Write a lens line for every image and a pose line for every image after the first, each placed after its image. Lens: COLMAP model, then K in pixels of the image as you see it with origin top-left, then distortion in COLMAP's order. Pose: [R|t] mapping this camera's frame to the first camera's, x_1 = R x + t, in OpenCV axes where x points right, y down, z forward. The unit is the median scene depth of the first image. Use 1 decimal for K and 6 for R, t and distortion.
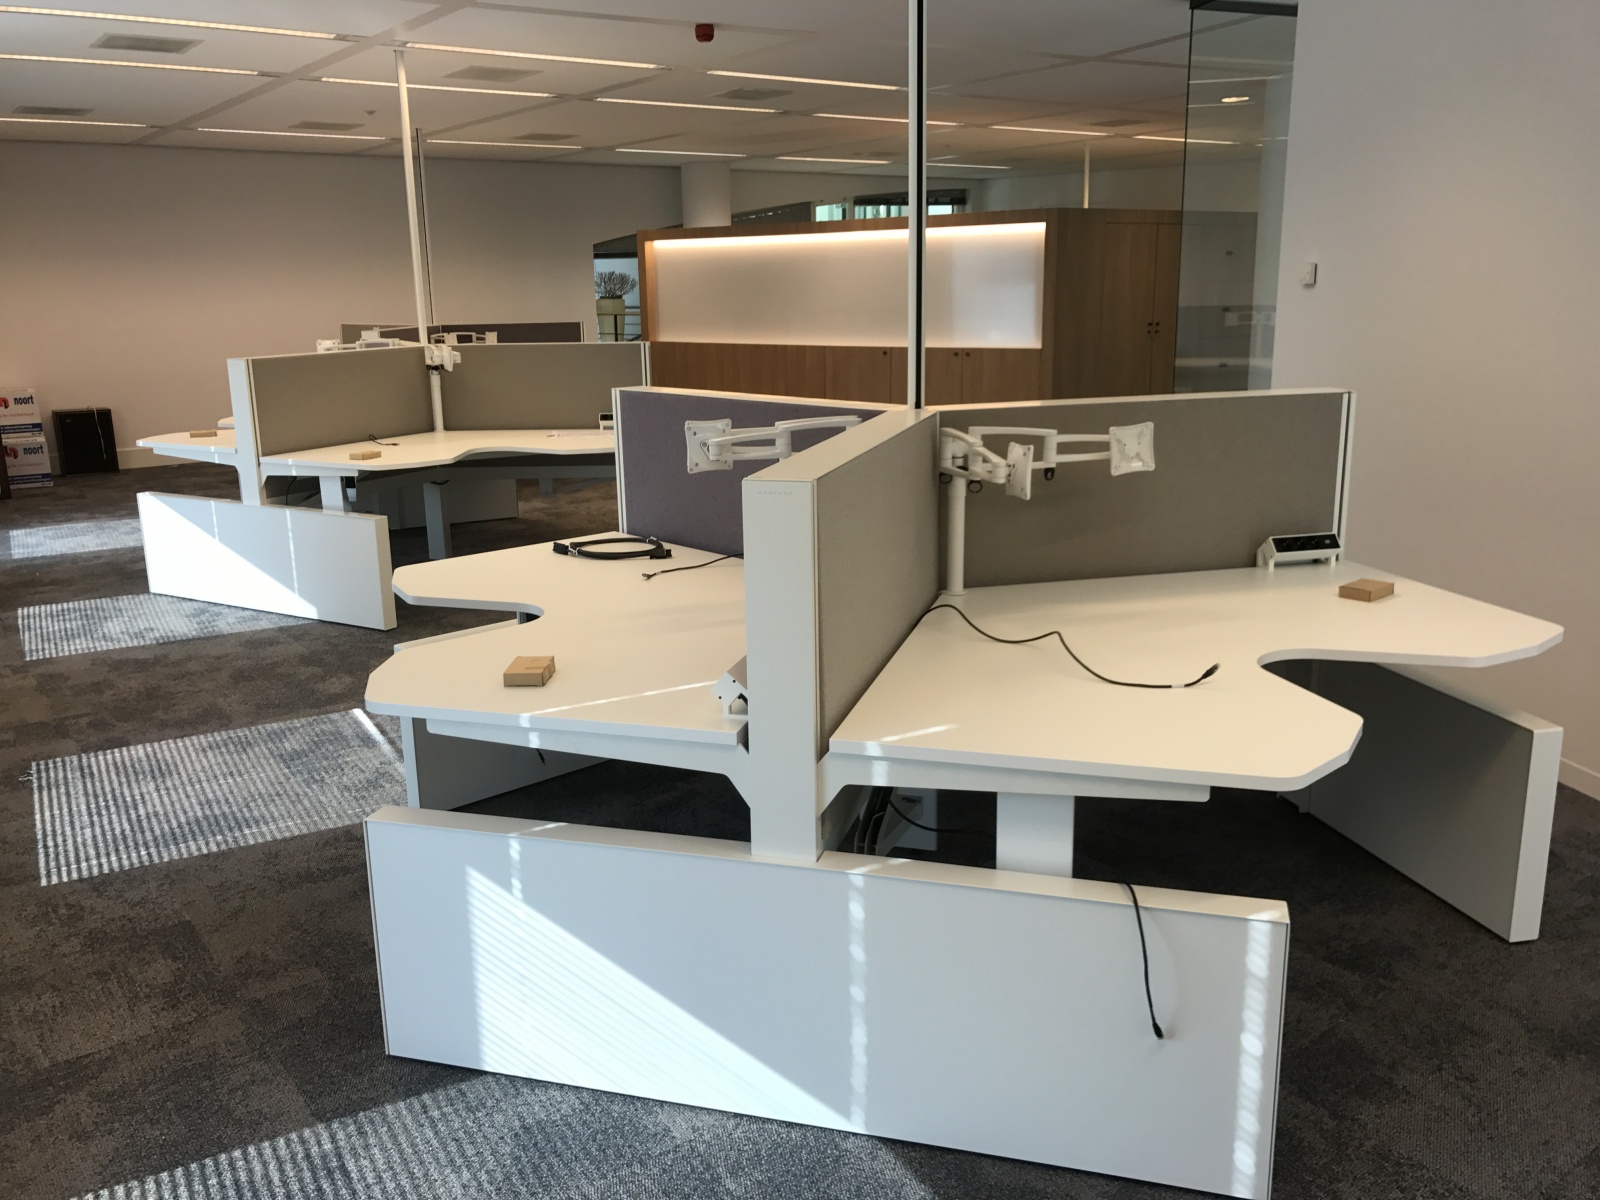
lens RADIAL K [[1326.2, 0, 785.8], [0, 1326.2, 595.3], [0, 0, 1]] dist [0.016659, 0.006156]
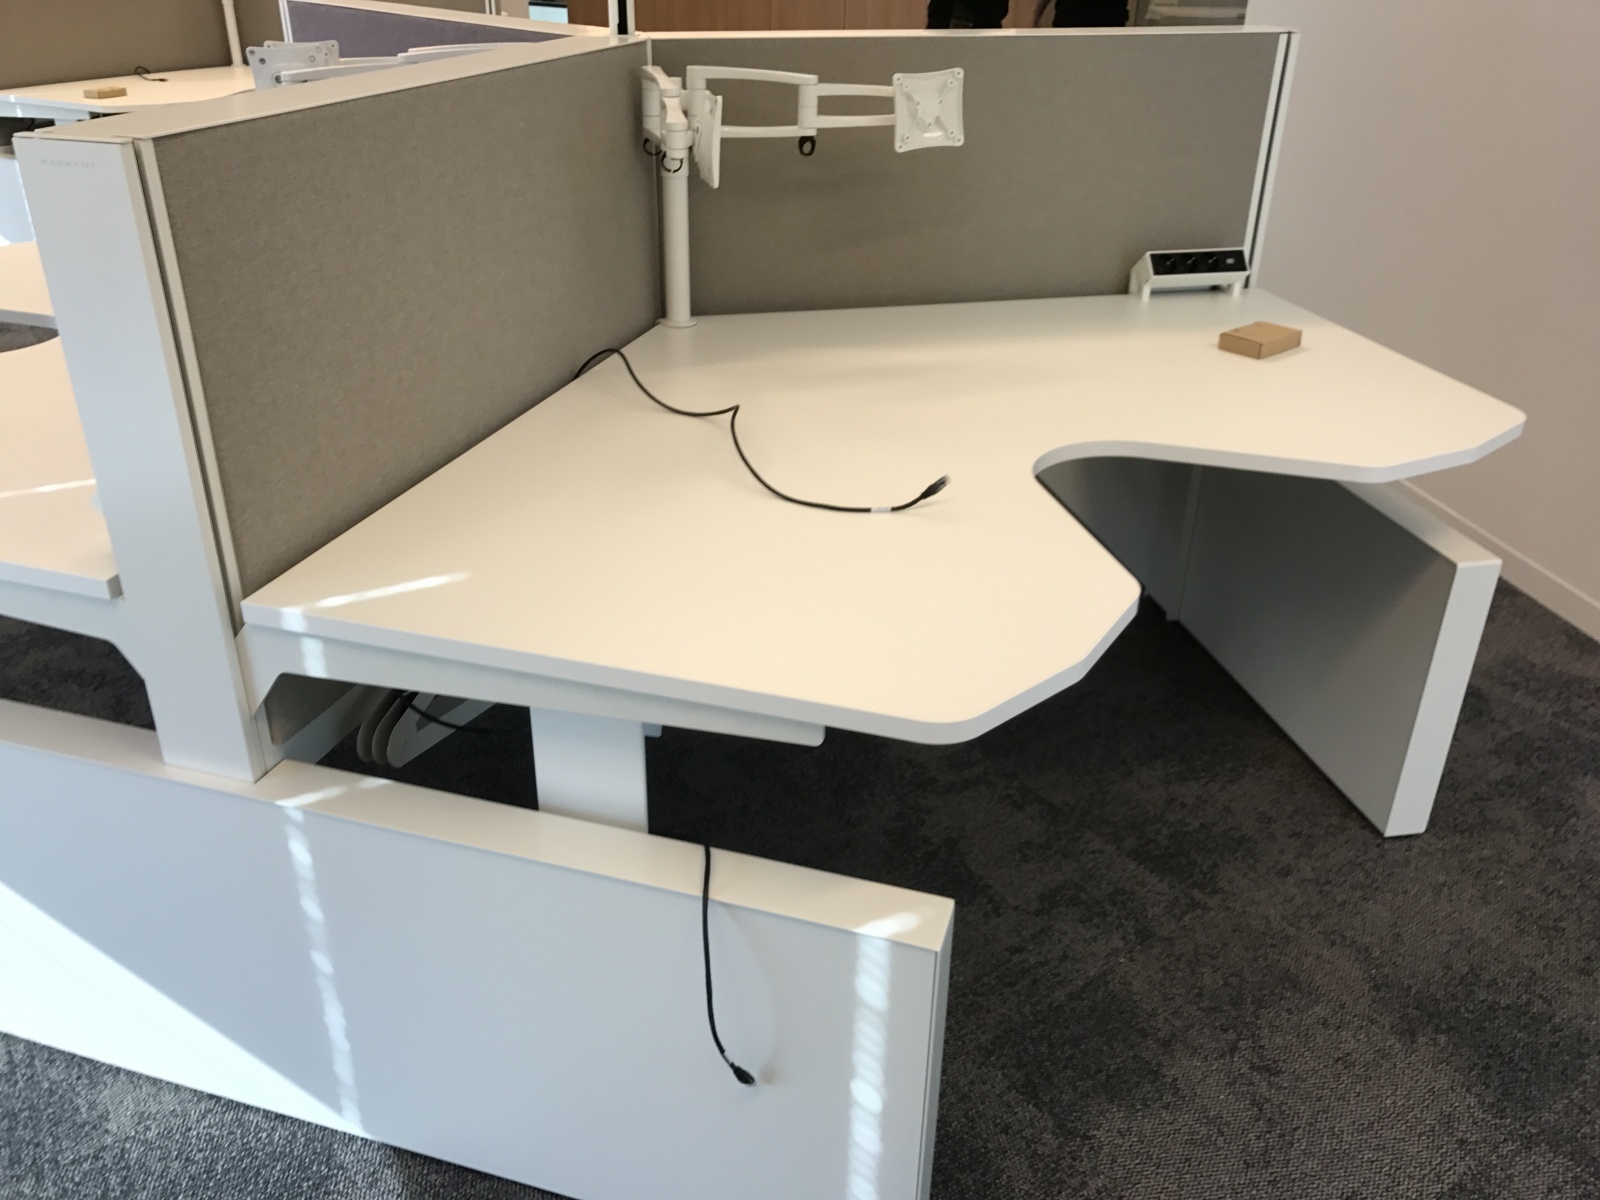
lens RADIAL K [[1326.2, 0, 794.7], [0, 1326.2, 605.7], [0, 0, 1]] dist [0.016659, 0.006156]
pose [[0.999455, 0.032967, -0.001533, 0.204392], [-0.031600, 0.969351, 0.243639, -0.030827], [0.009518, -0.243458, 0.969865, 0.302323]]
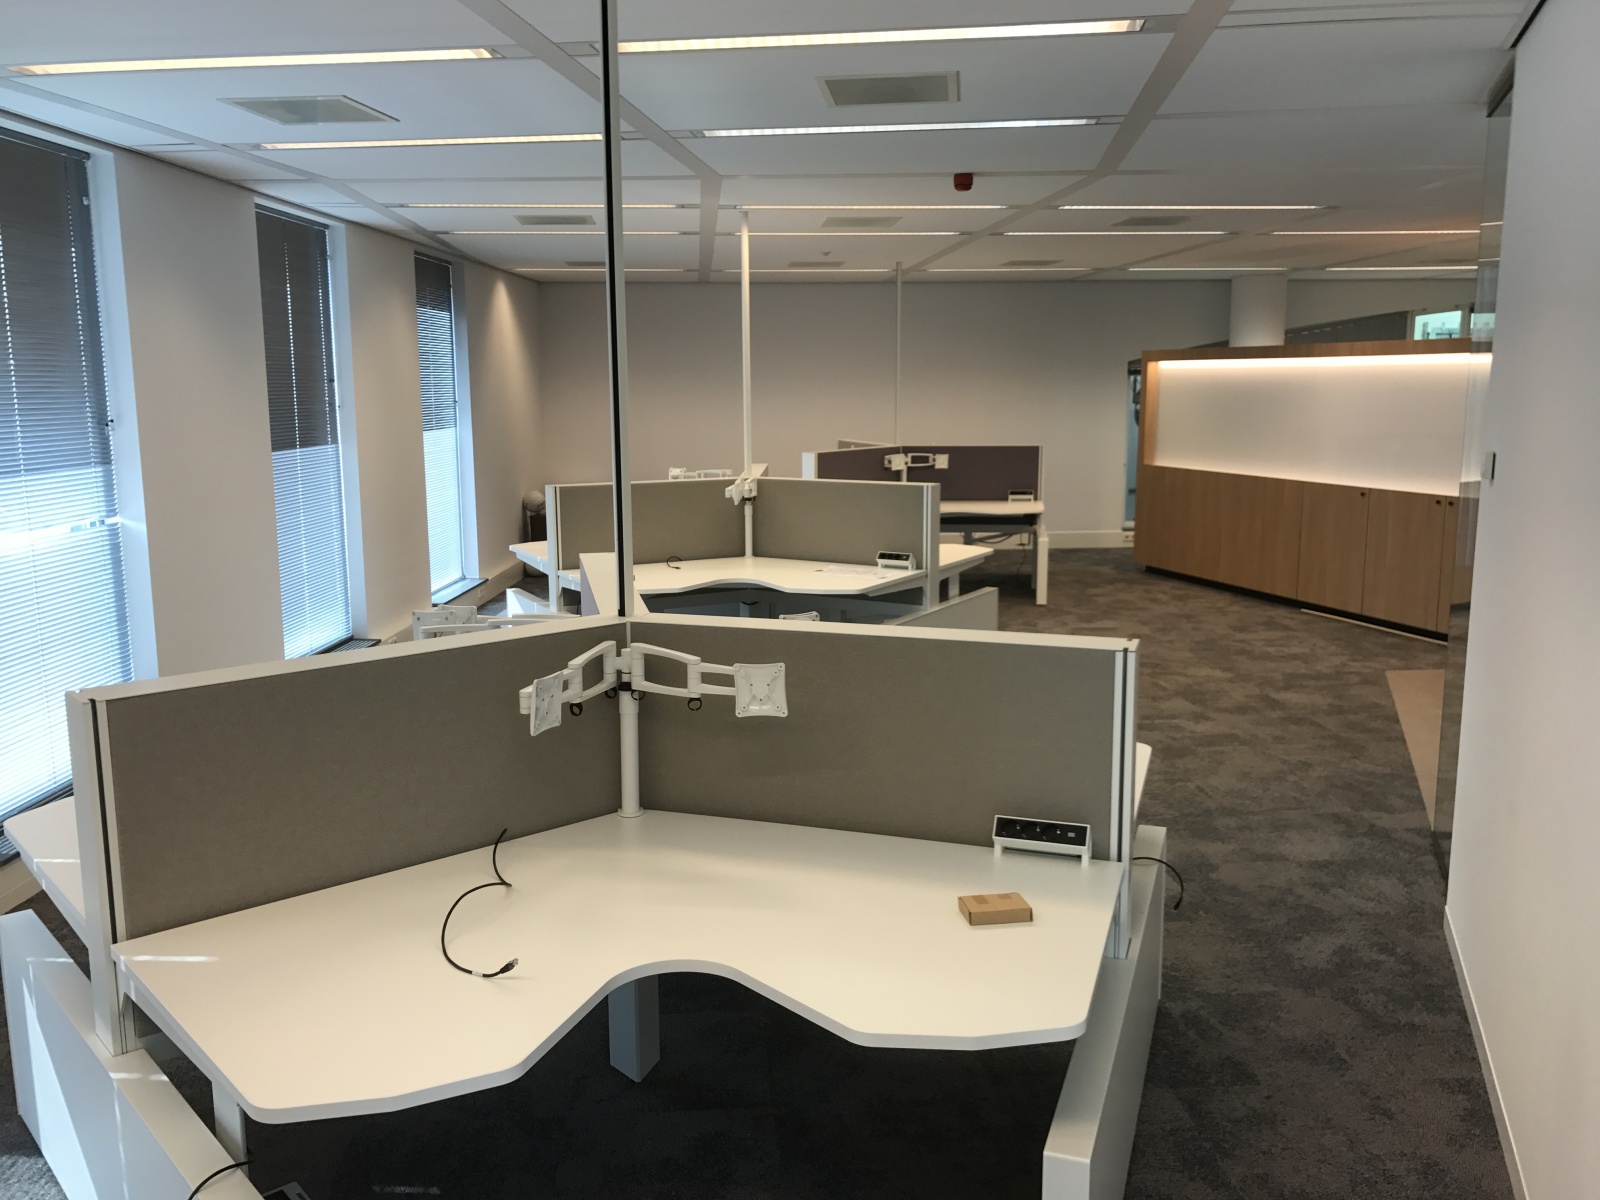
lens RADIAL K [[1326.2, 0, 788.3], [0, 1326.2, 597.6], [0, 0, 1]] dist [0.016659, 0.006156]
pose [[0.843507, 0.099221, -0.527874, 0.739115], [-0.132066, 0.990931, -0.024773, -0.152133], [0.520629, 0.090610, 0.848961, 0.255396]]
